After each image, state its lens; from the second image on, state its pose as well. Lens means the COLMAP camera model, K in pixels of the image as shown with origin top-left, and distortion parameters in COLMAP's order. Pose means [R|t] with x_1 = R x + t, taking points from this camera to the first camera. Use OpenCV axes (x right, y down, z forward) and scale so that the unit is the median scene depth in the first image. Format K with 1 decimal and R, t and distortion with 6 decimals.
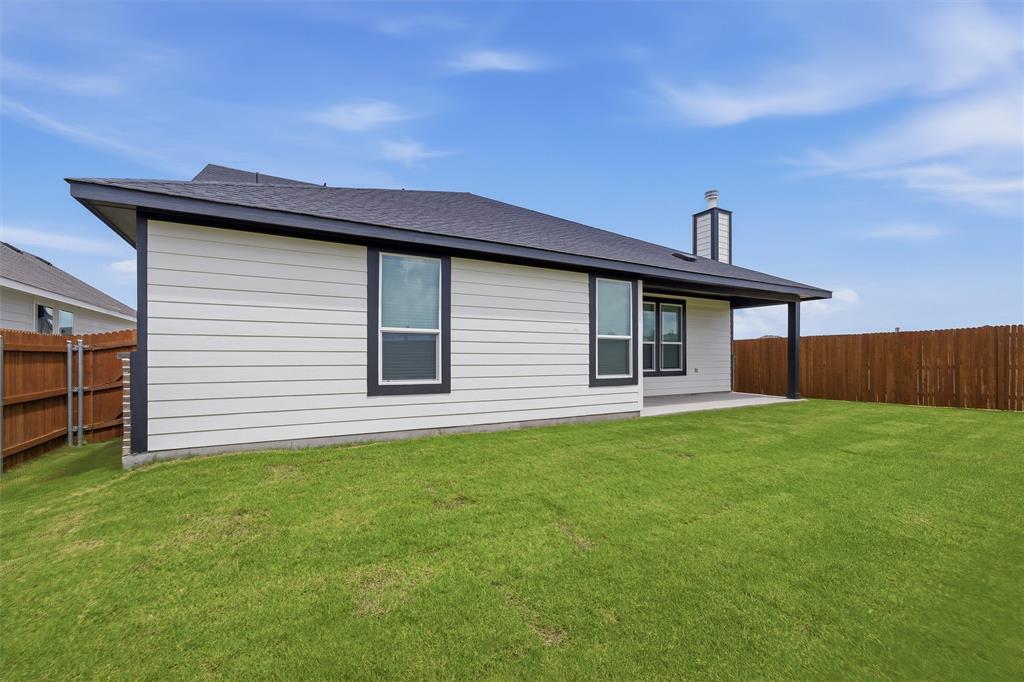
lens RADIAL K [[428.6, 0, 508.2], [0, 428.6, 346.3], [0, 0, 1]] dist [0.001847, -0.000835]
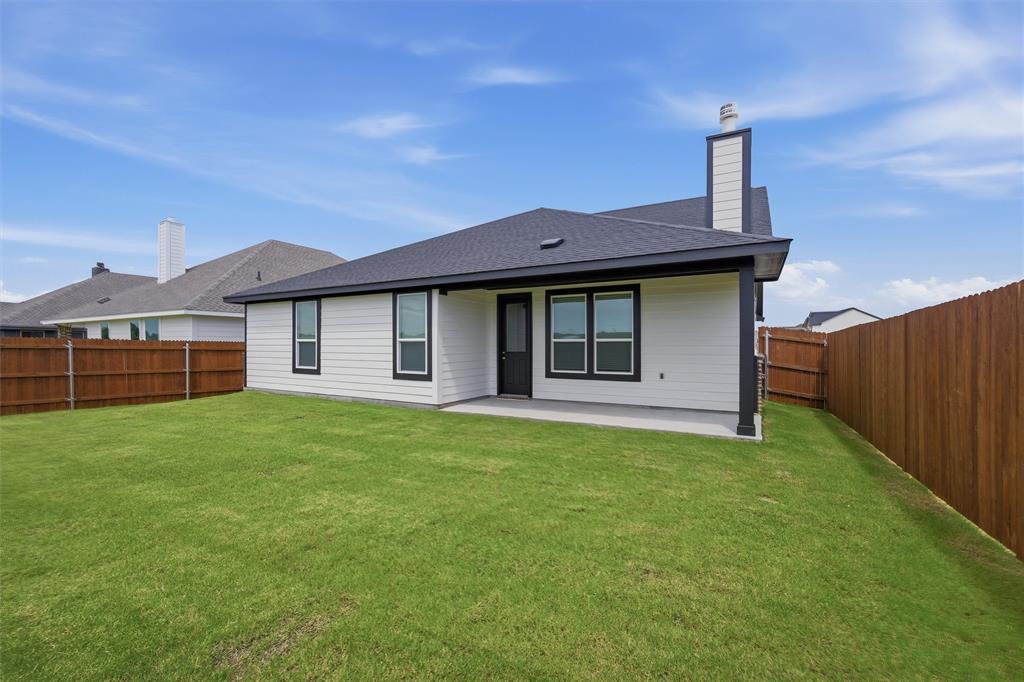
lens RADIAL K [[428.6, 0, 508.6], [0, 428.6, 346.2], [0, 0, 1]] dist [0.001847, -0.000835]
pose [[0.519515, -0.012243, -0.854374, 1.489405], [0.013450, 0.999891, -0.006150, 0.008077], [0.854356, -0.008296, 0.519623, 0.619071]]
